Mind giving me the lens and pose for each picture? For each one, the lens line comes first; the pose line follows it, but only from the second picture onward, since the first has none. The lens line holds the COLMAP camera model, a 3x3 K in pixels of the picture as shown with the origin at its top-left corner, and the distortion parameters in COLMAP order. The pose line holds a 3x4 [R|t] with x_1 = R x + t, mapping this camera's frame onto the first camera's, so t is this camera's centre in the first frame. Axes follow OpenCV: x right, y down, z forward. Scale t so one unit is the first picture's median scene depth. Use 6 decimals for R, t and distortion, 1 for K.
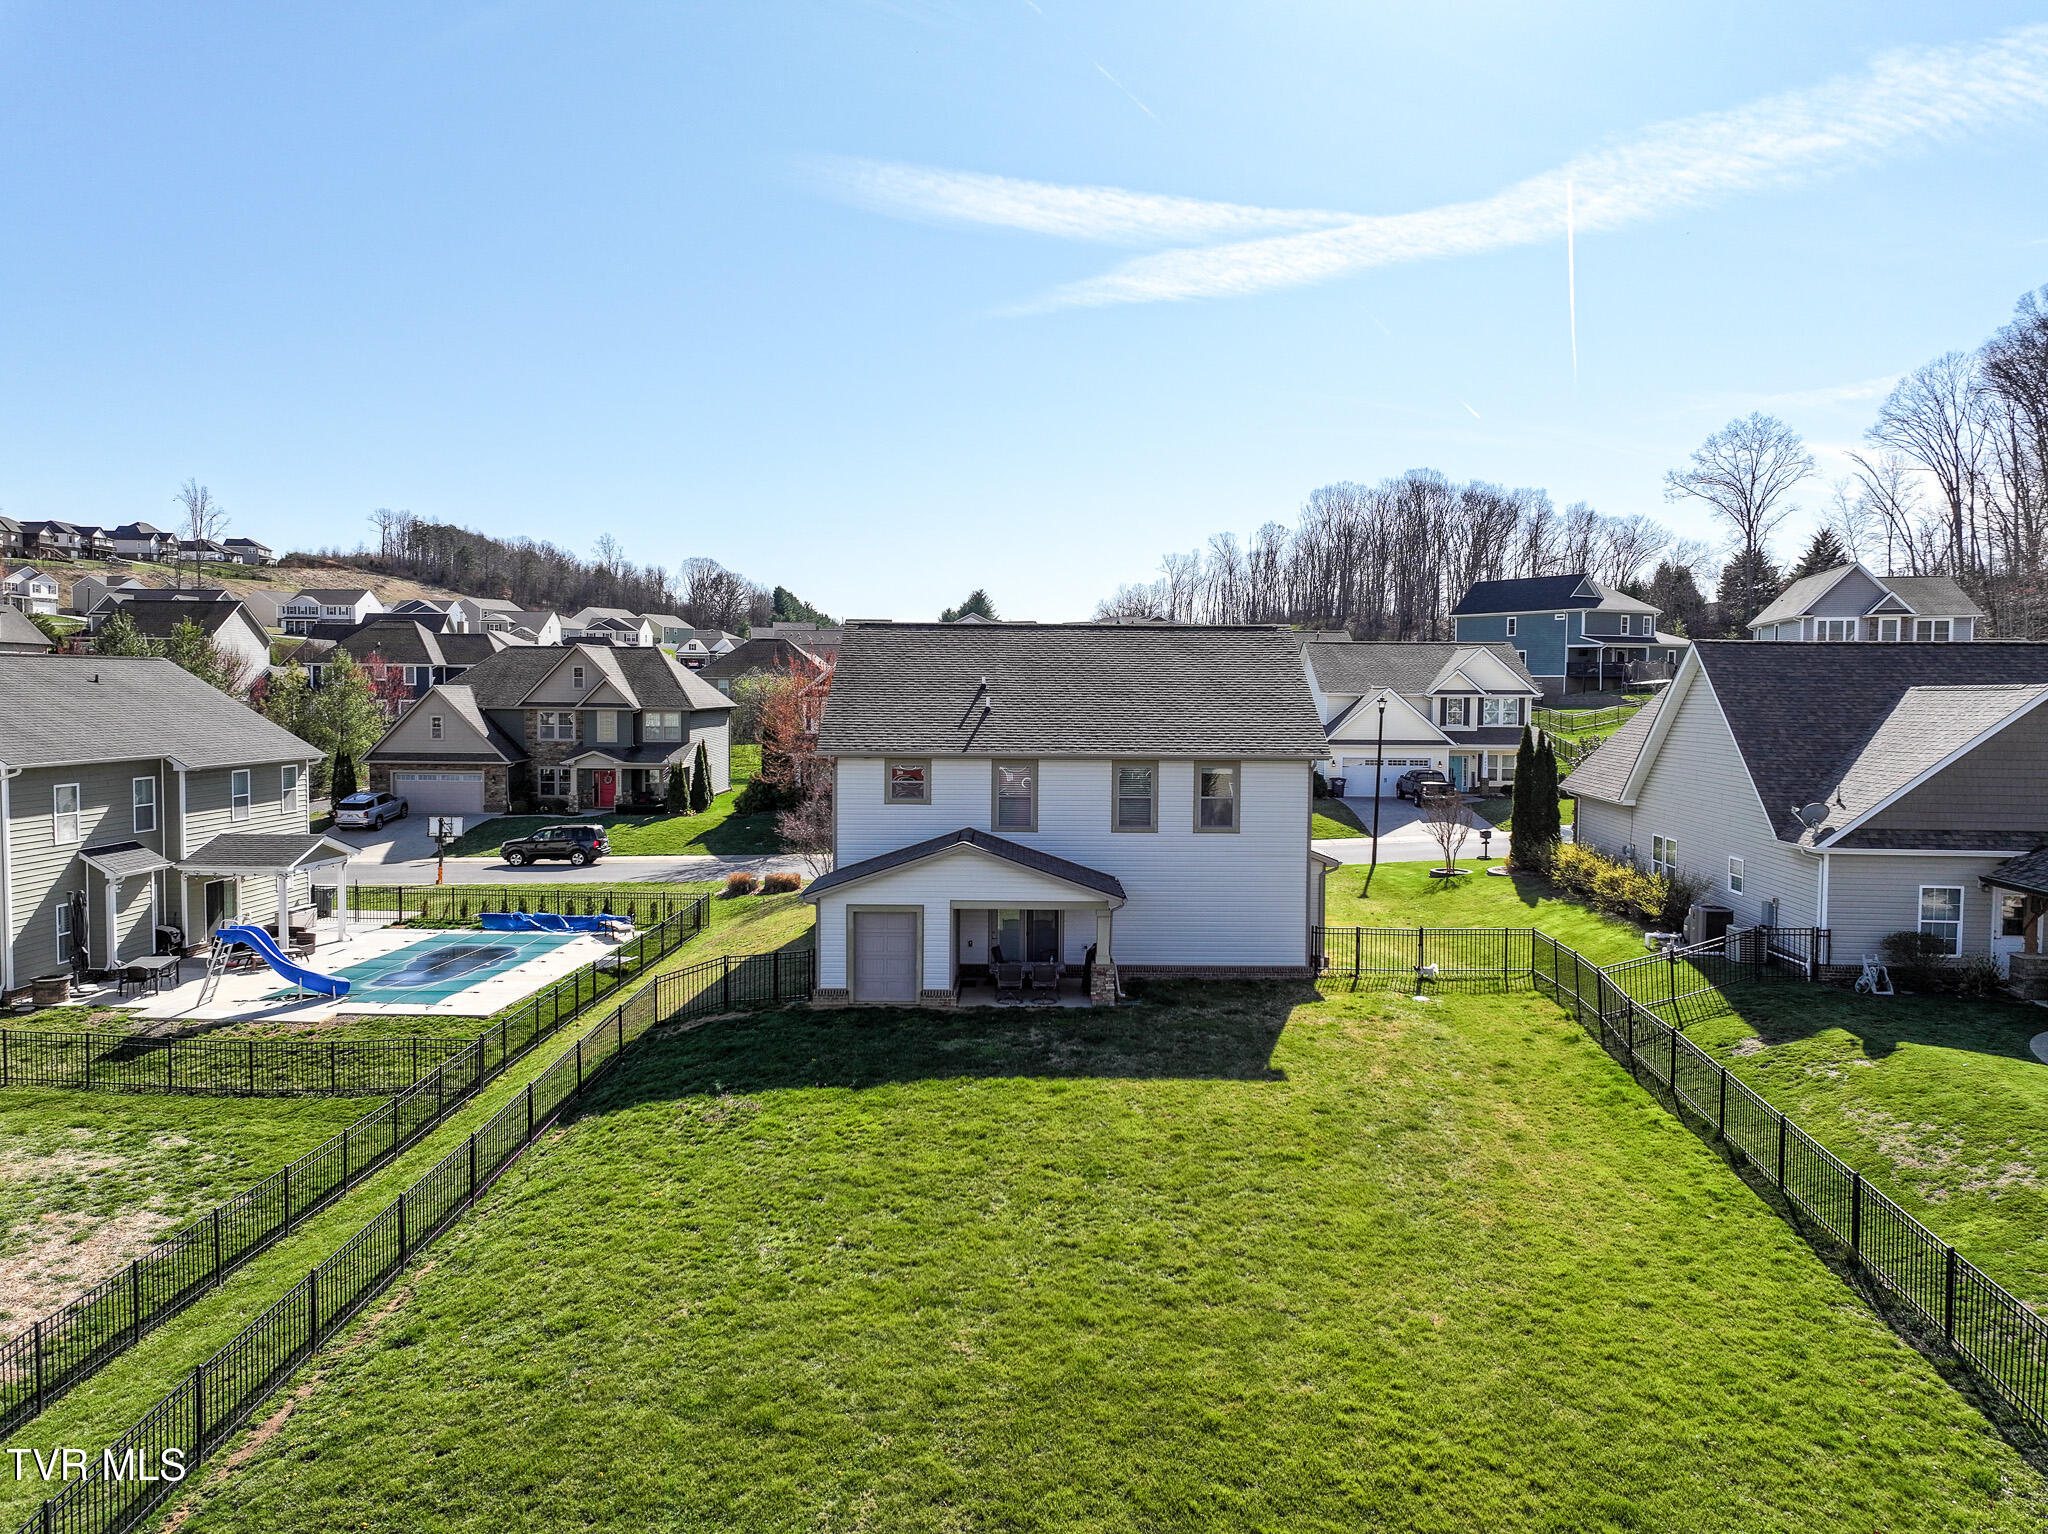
lens RADIAL K [[1436.7, 0, 1031.1], [0, 1436.7, 760.1], [0, 0, 1]] dist [0.000307, 0.013444]
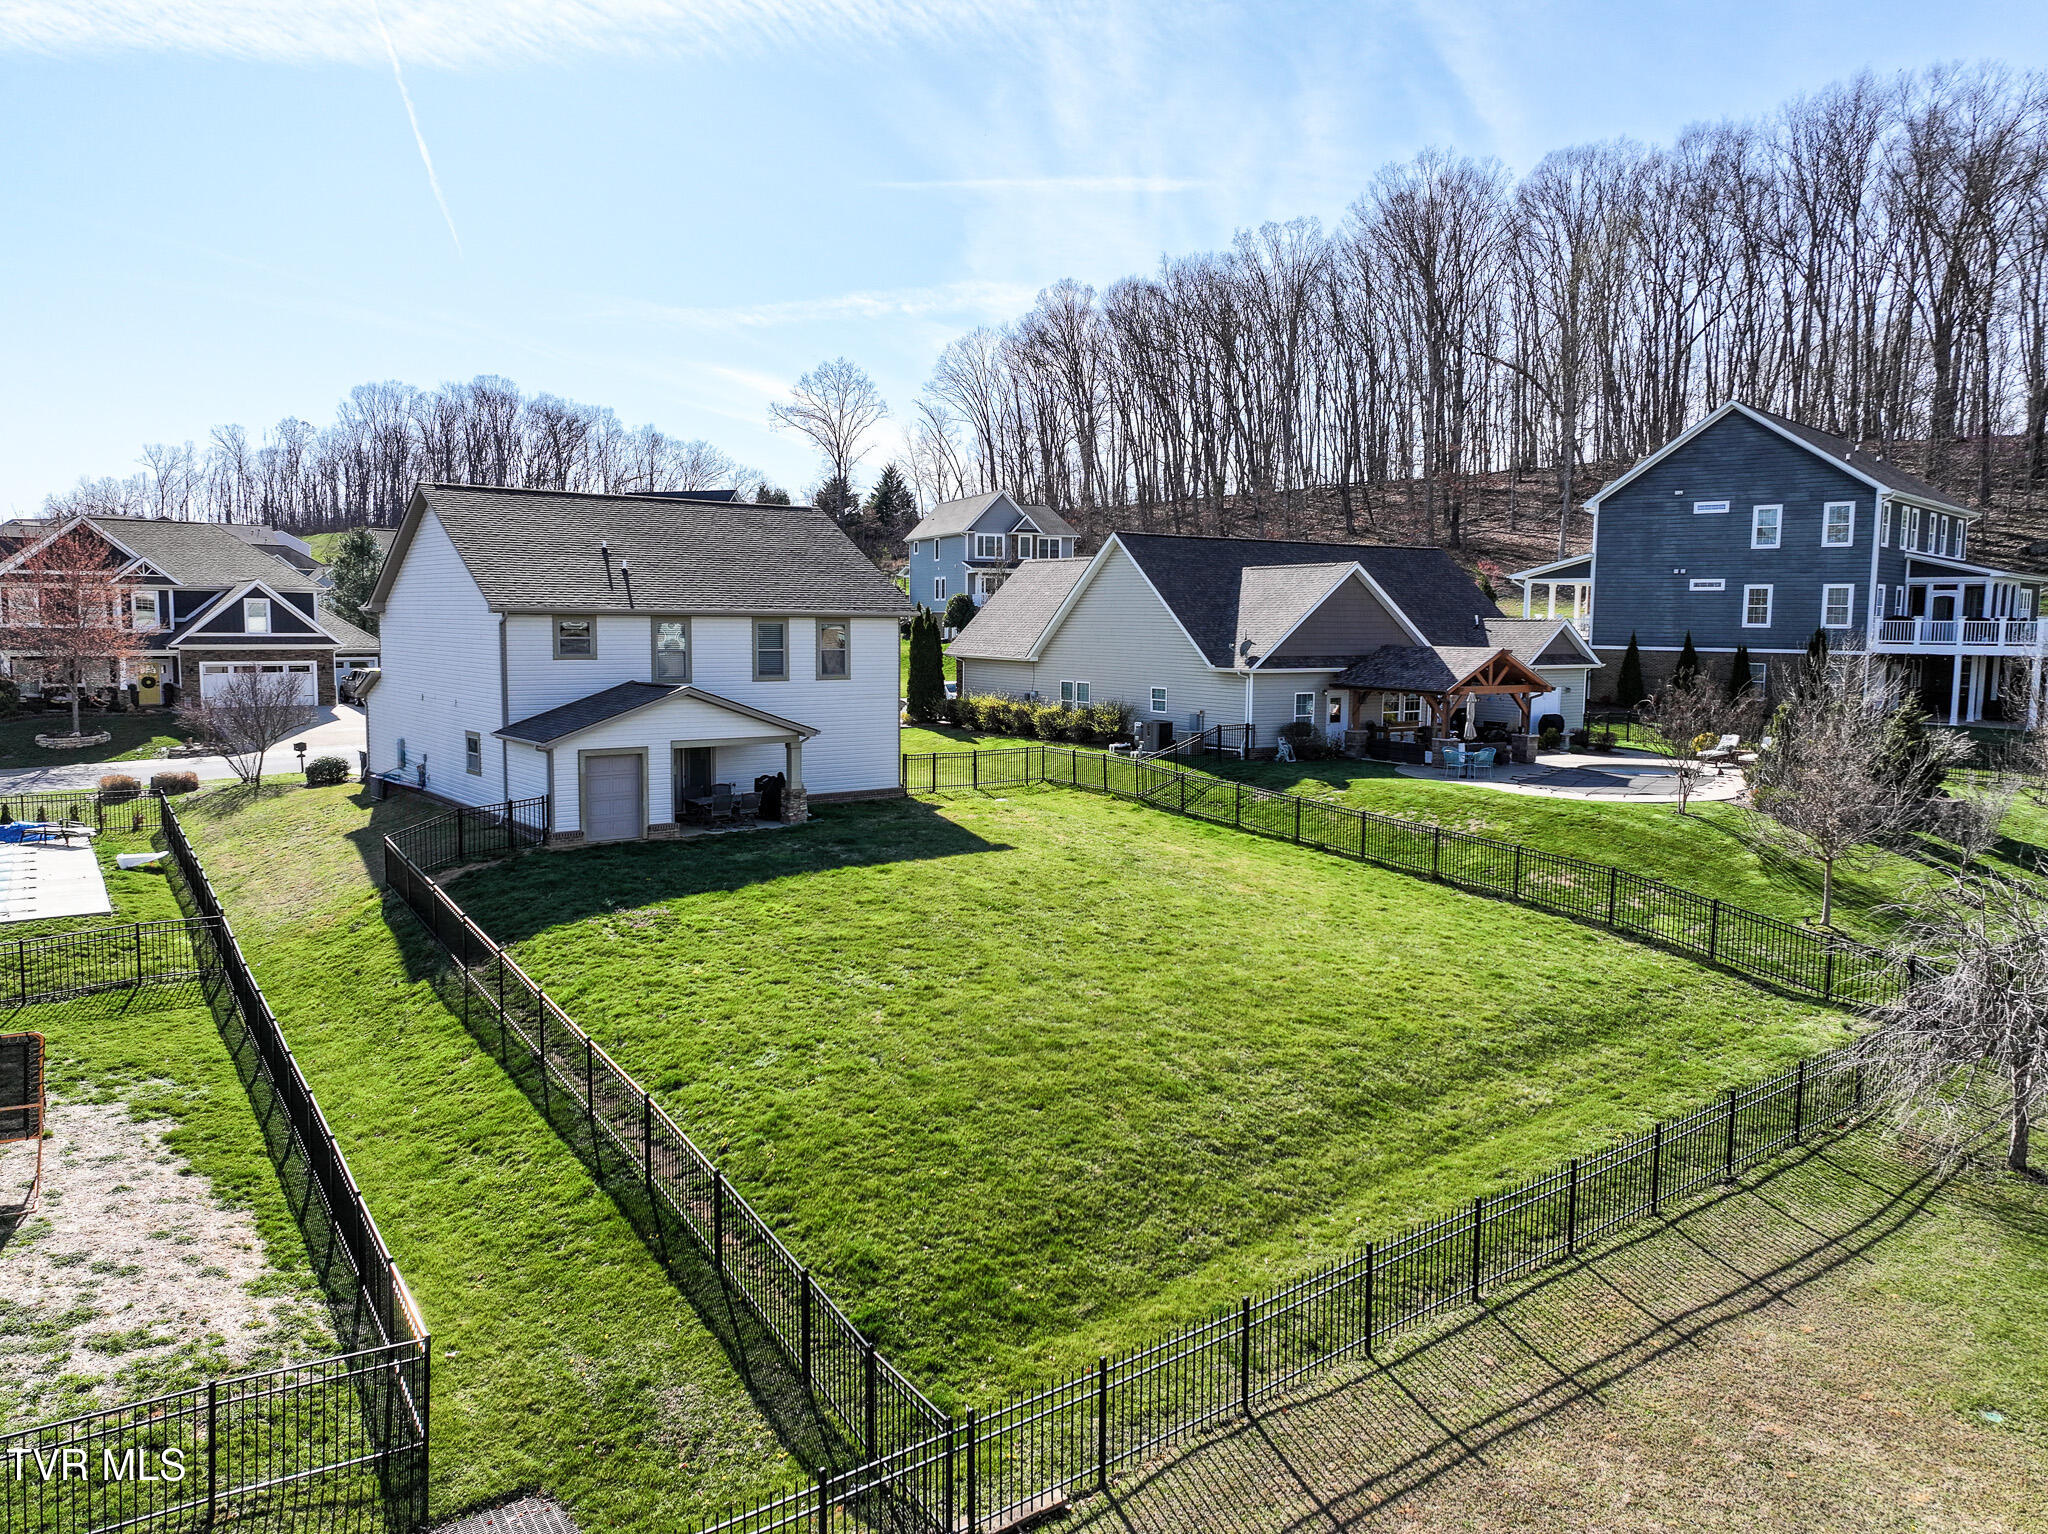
lens RADIAL K [[1436.7, 0, 1028.6], [0, 1436.7, 762.5], [0, 0, 1]] dist [0.000307, 0.013444]
pose [[0.783307, -0.061361, 0.618600, -0.466368], [0.026676, 0.997518, 0.065169, 0.044877], [-0.621063, -0.034546, 0.782999, -0.023062]]
